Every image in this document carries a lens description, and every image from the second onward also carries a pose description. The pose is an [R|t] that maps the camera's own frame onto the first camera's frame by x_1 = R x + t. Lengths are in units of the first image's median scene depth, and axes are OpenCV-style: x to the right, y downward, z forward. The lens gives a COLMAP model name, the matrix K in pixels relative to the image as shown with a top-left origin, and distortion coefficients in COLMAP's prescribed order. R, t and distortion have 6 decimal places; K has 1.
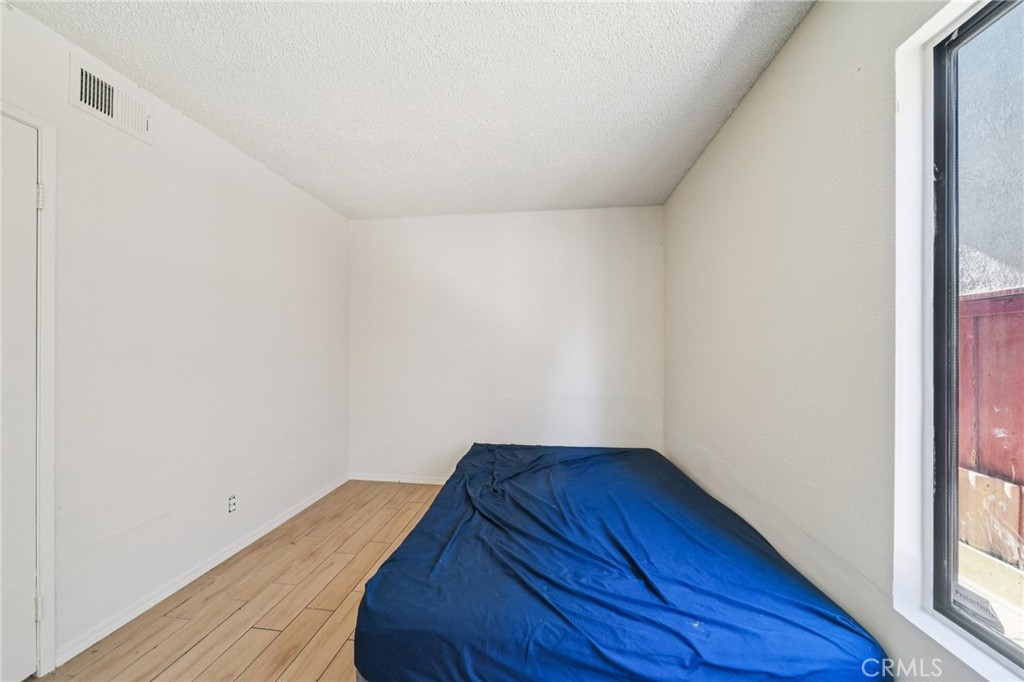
lens RADIAL K [[358.1, 0, 514.5], [0, 358.1, 350.8], [0, 0, 1]] dist [-0.001210, -0.000103]
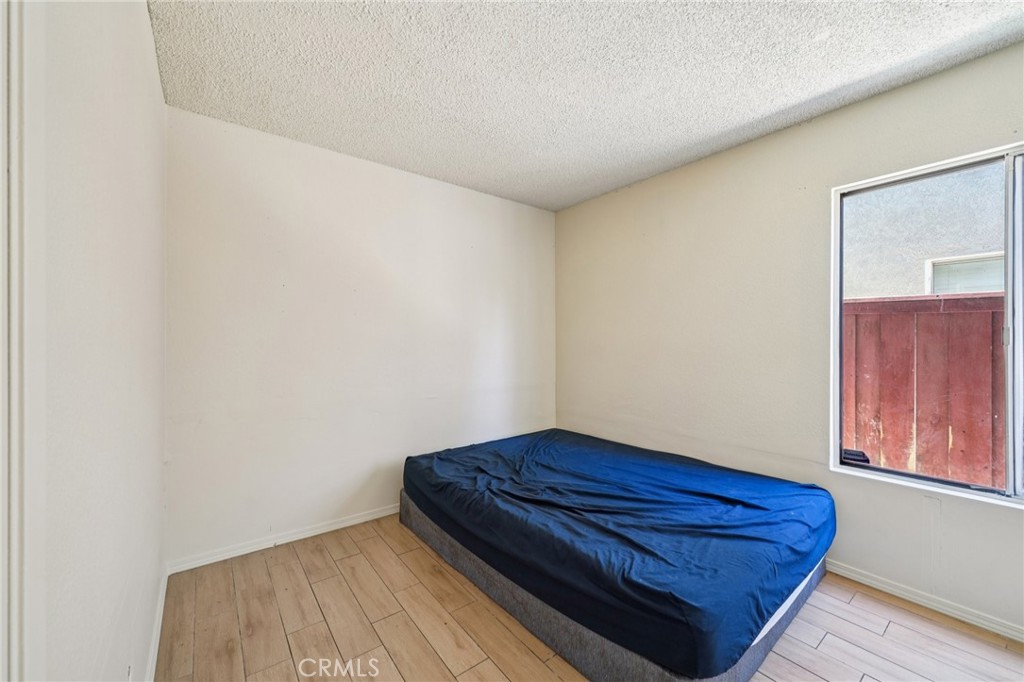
lens RADIAL K [[384.3, 0, 509.5], [0, 384.3, 343.2], [0, 0, 1]] dist [-0.002163, -0.001413]
pose [[0.722271, -0.008434, 0.691559, -0.620861], [0.006925, 0.999964, 0.004963, -0.000368], [-0.691576, 0.001204, 0.722303, 0.256514]]
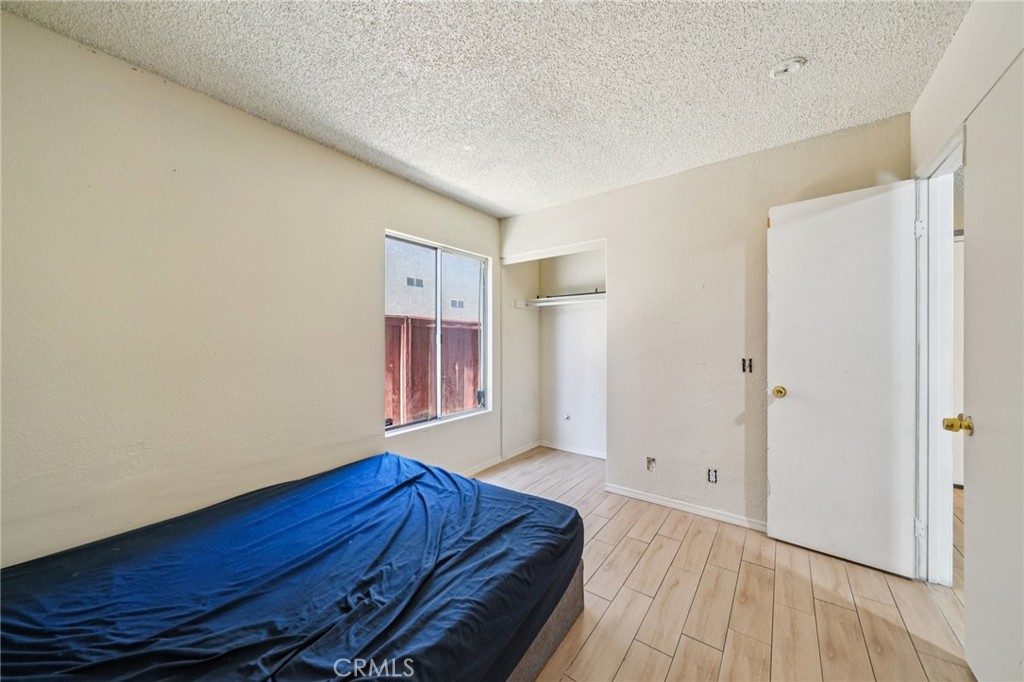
lens RADIAL K [[358.1, 0, 507.6], [0, 358.1, 336.0], [0, 0, 1]] dist [-0.001210, -0.000103]
pose [[-0.851596, -0.002316, 0.524193, -0.406172], [-0.007314, 0.999945, -0.007464, -0.005582], [-0.524148, -0.010190, -0.851566, 1.033854]]
